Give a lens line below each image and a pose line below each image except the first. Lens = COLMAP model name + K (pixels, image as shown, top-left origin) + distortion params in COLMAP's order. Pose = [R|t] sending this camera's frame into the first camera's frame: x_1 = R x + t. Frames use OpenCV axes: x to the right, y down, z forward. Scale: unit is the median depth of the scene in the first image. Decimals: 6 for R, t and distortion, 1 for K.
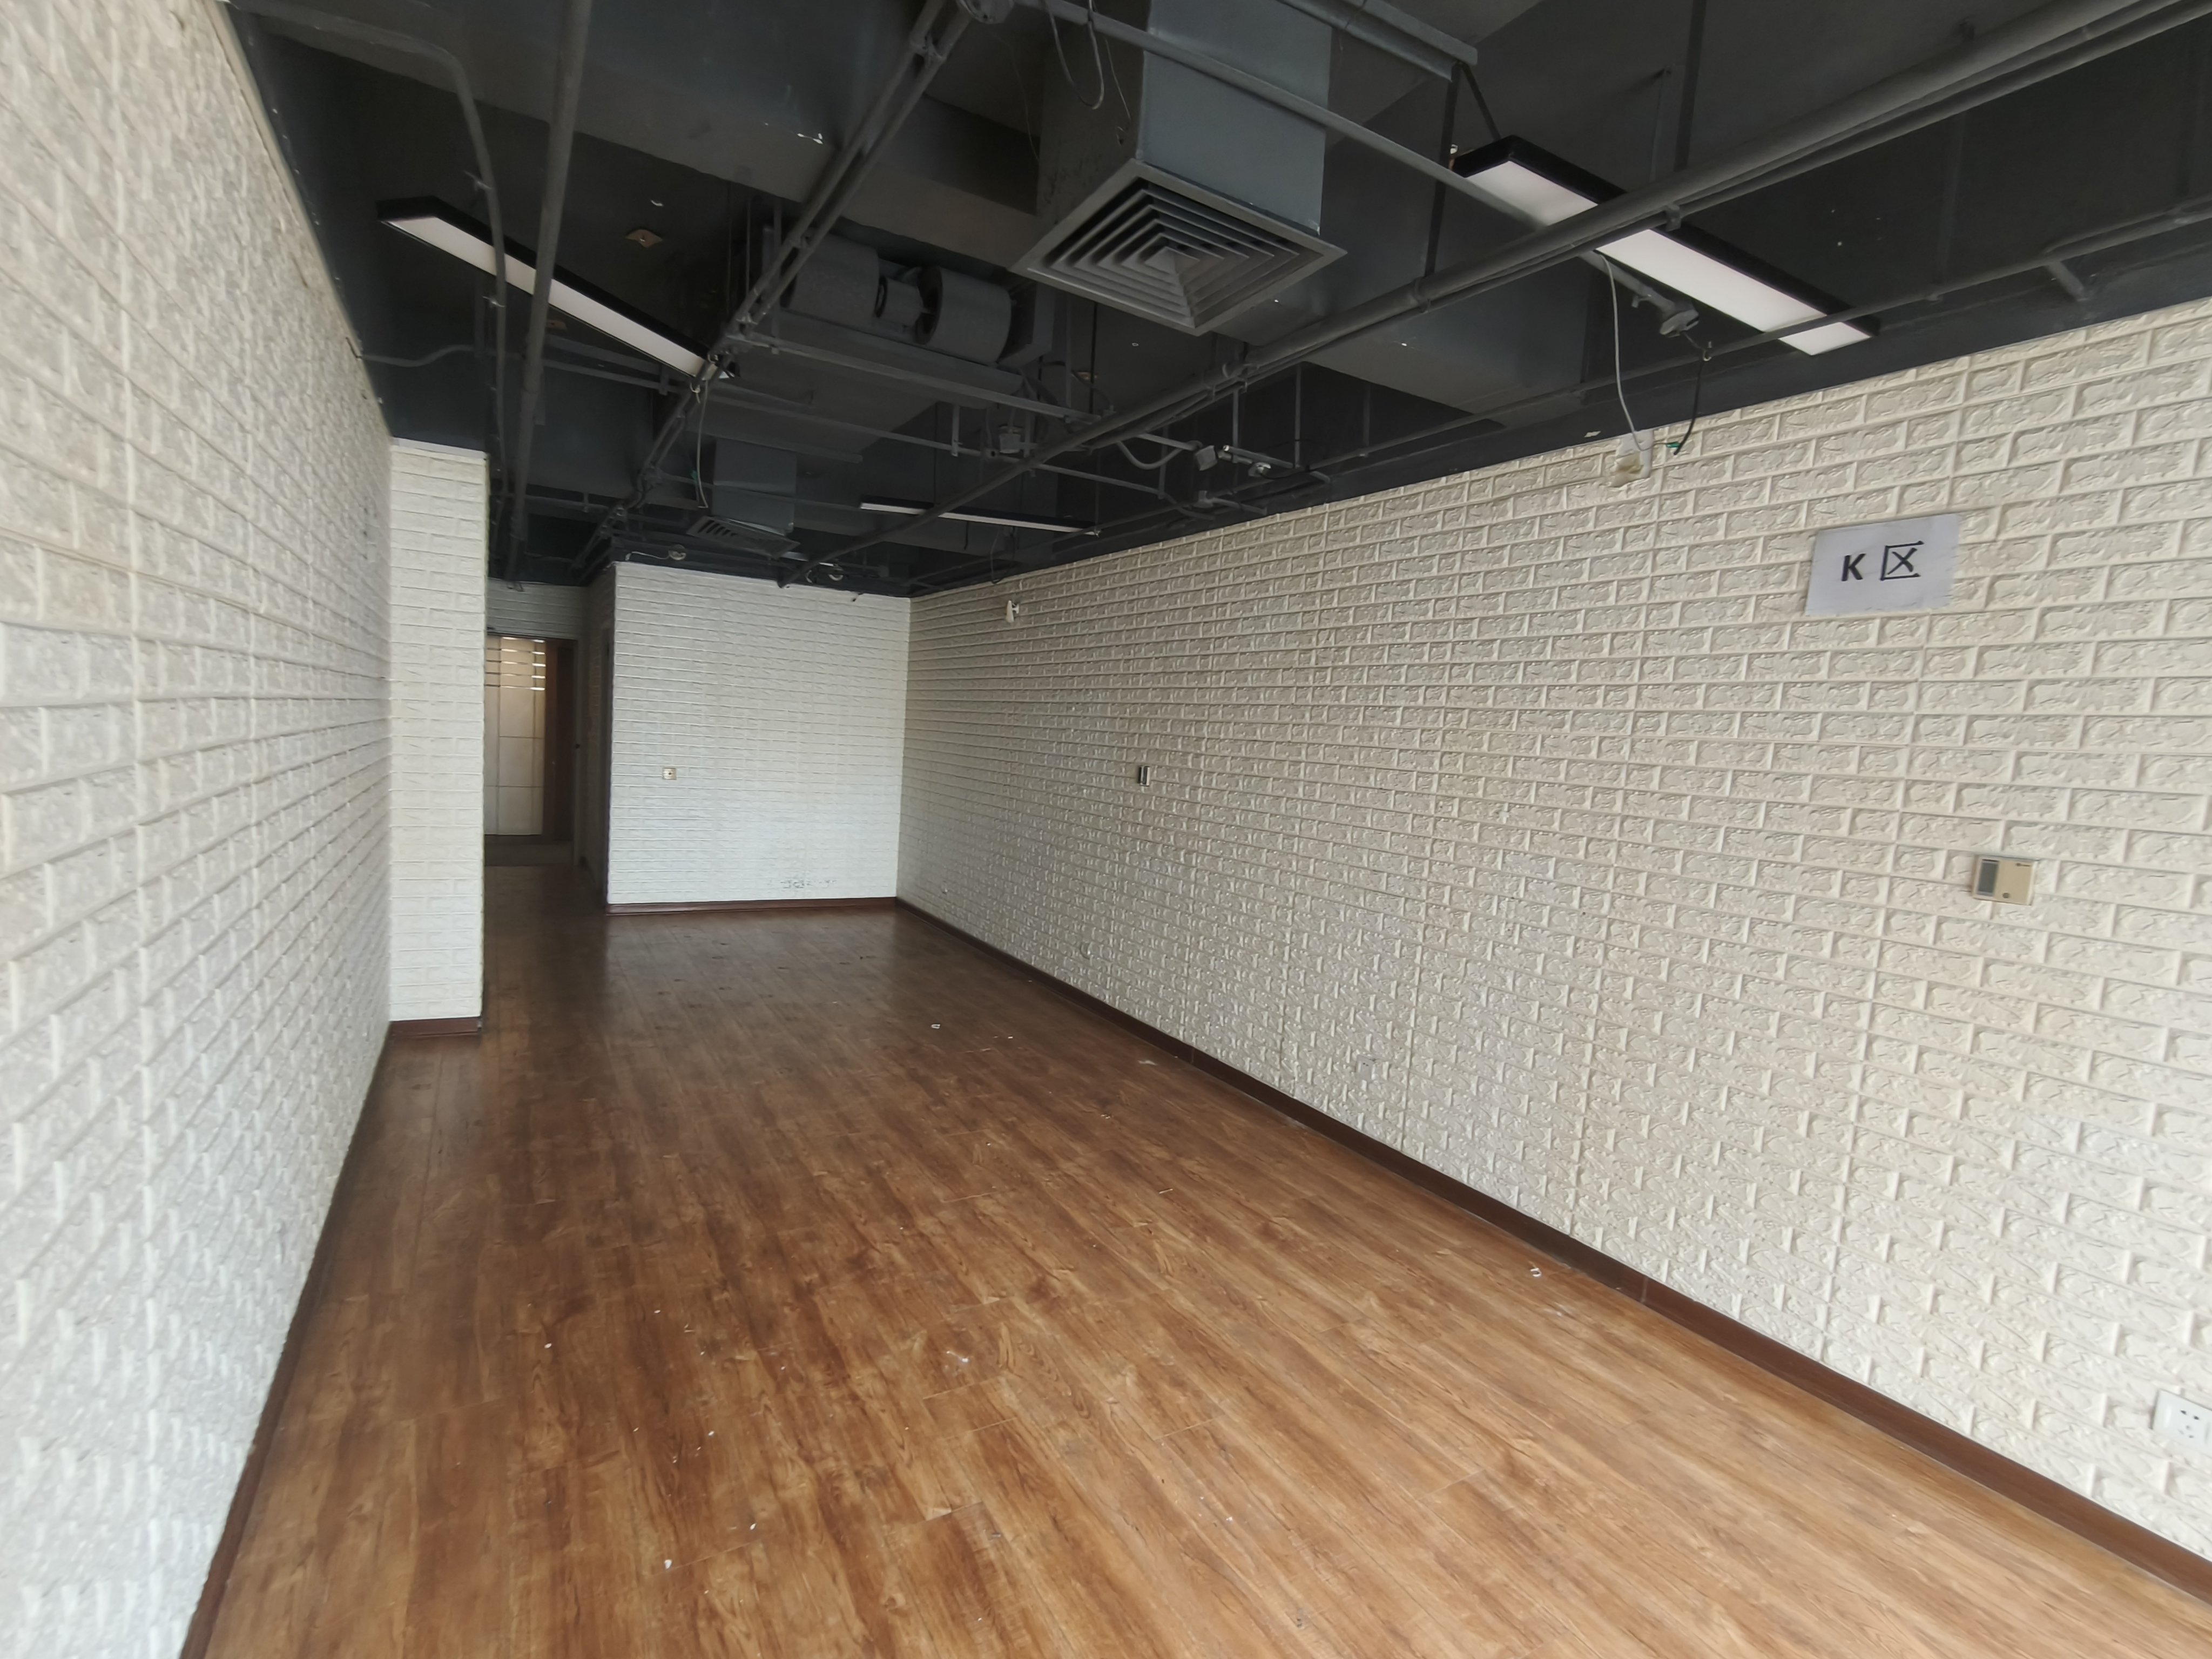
lens RADIAL K [[1012.0, 0, 1098.6], [0, 1012.0, 829.4], [0, 0, 1]] dist [0.000625, 0.001599]
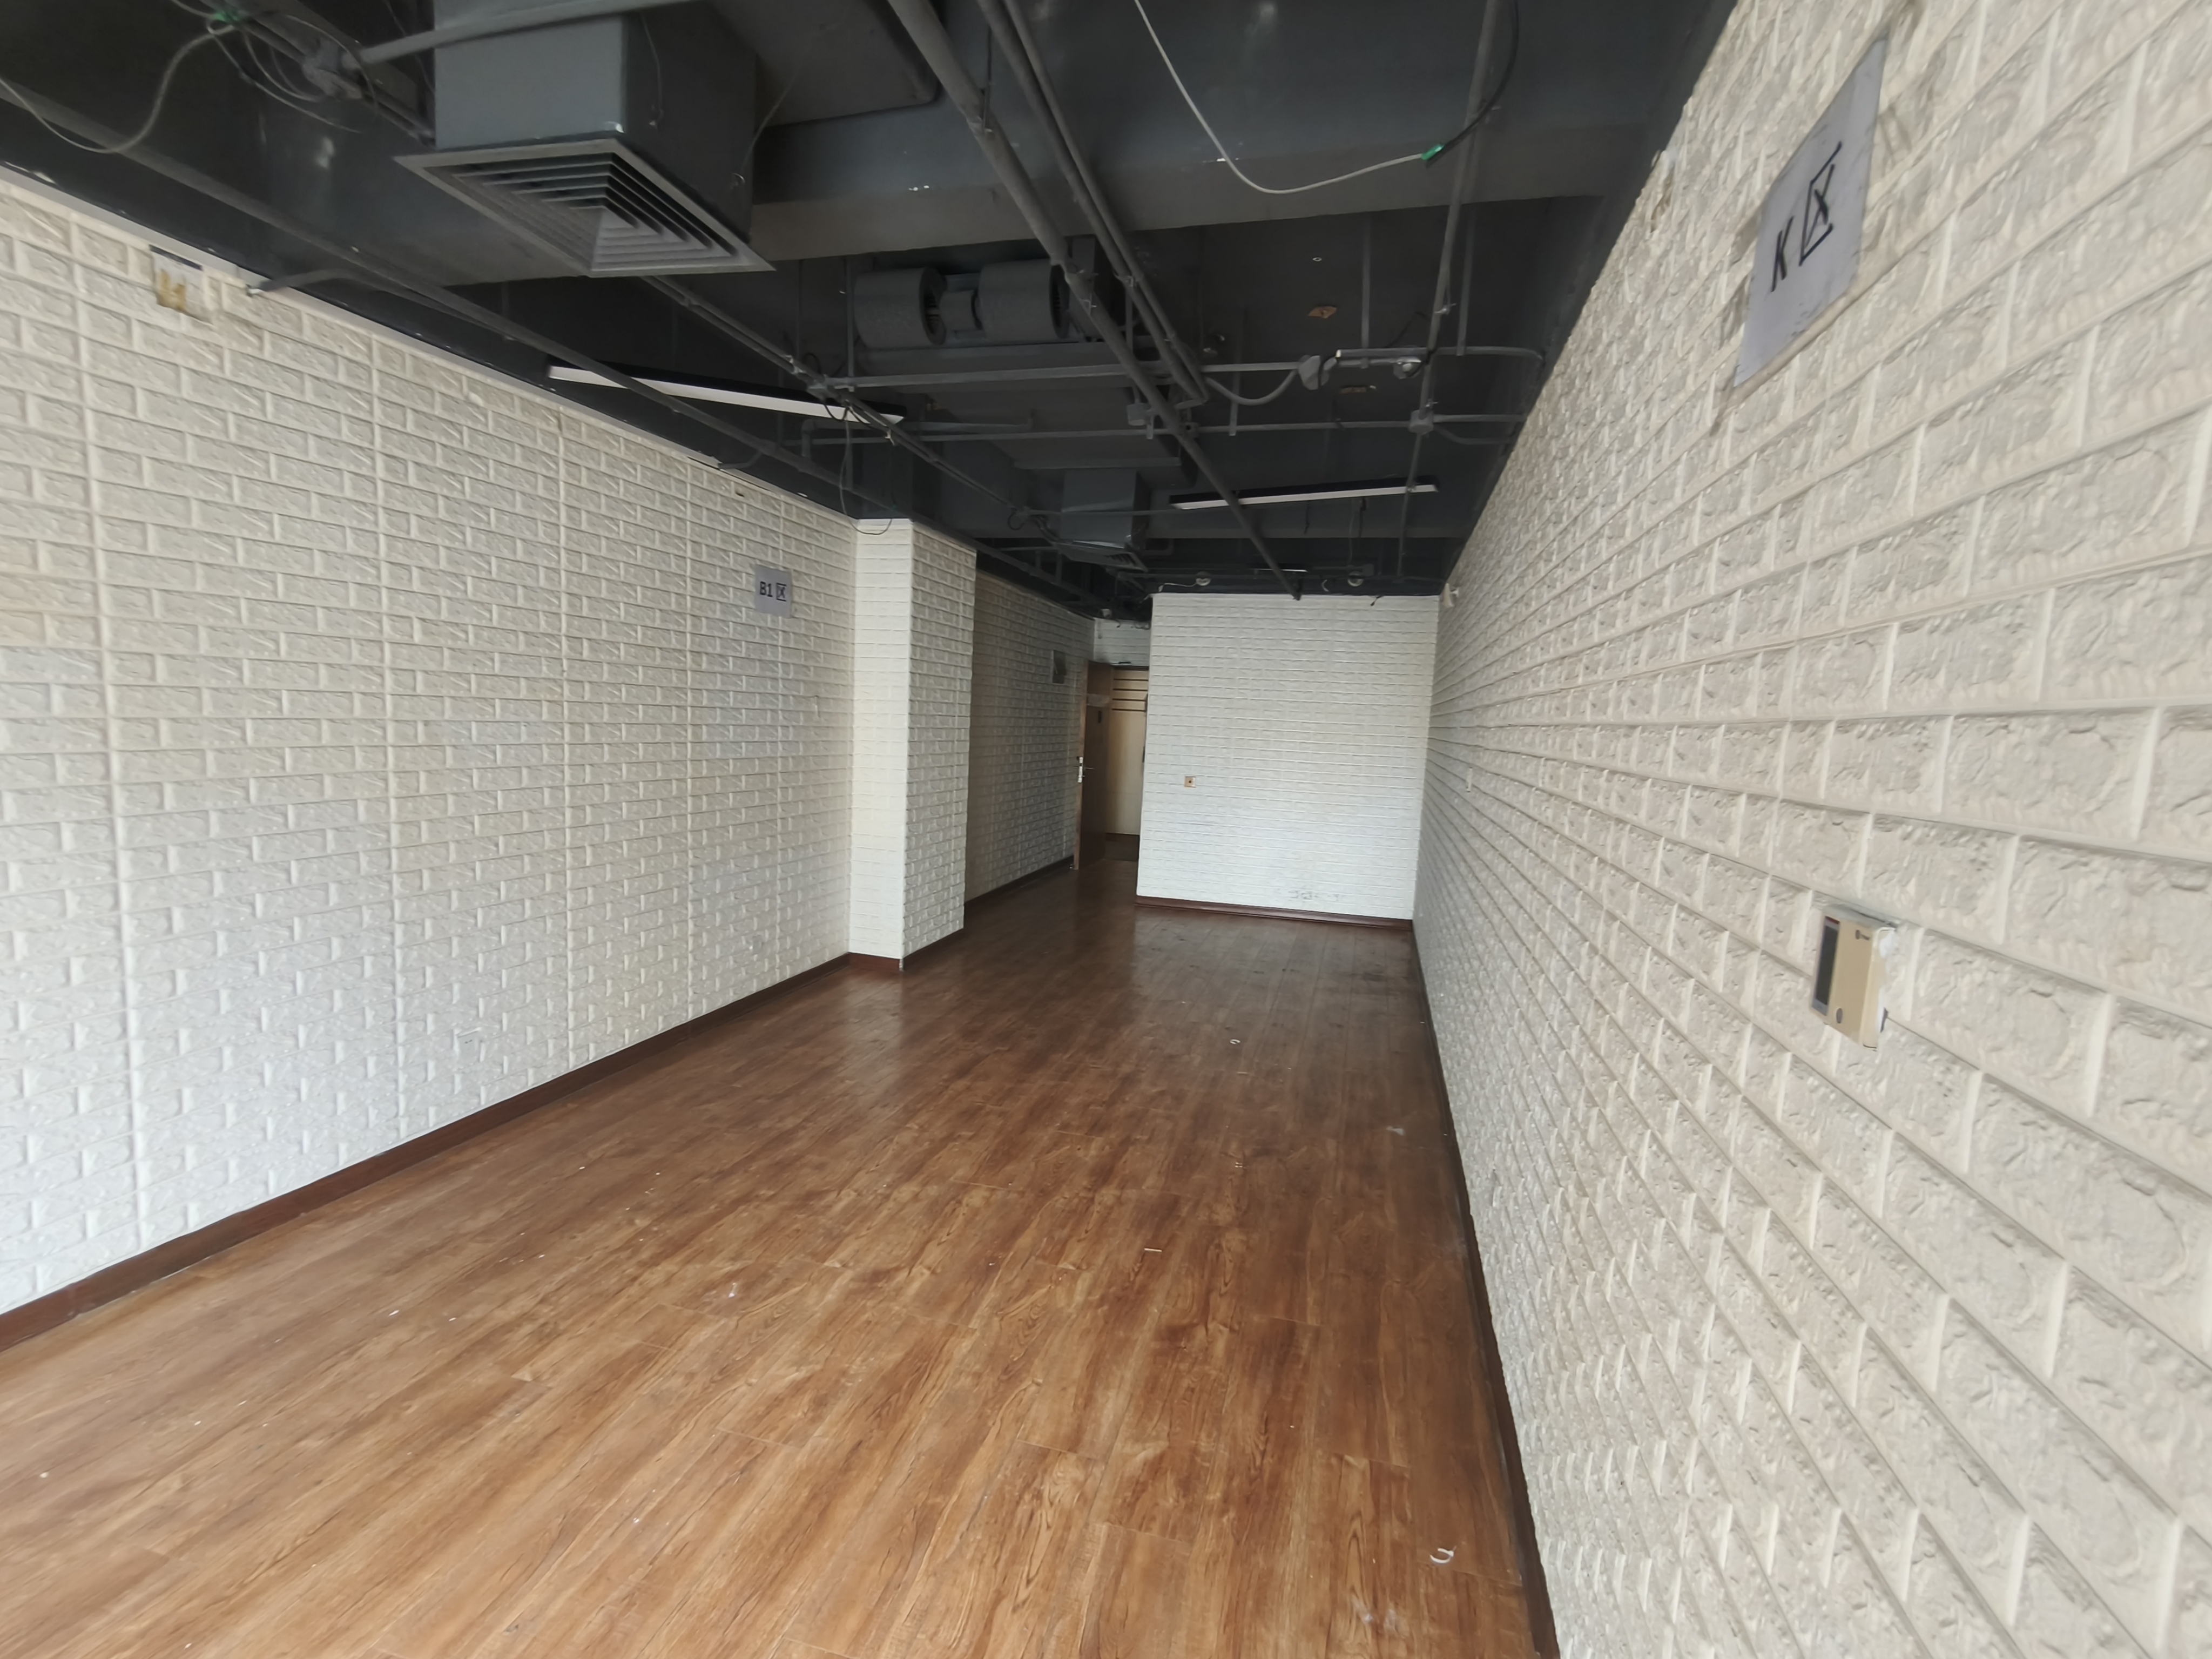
lens RADIAL K [[1012.0, 0, 1104.4], [0, 1012.0, 829.4], [0, 0, 1]] dist [0.000625, 0.001599]
pose [[0.709736, 0.044204, -0.703080, 0.728551], [-0.064272, 0.997930, -0.002139, 0.011854], [0.701530, 0.046706, 0.711108, 0.414482]]
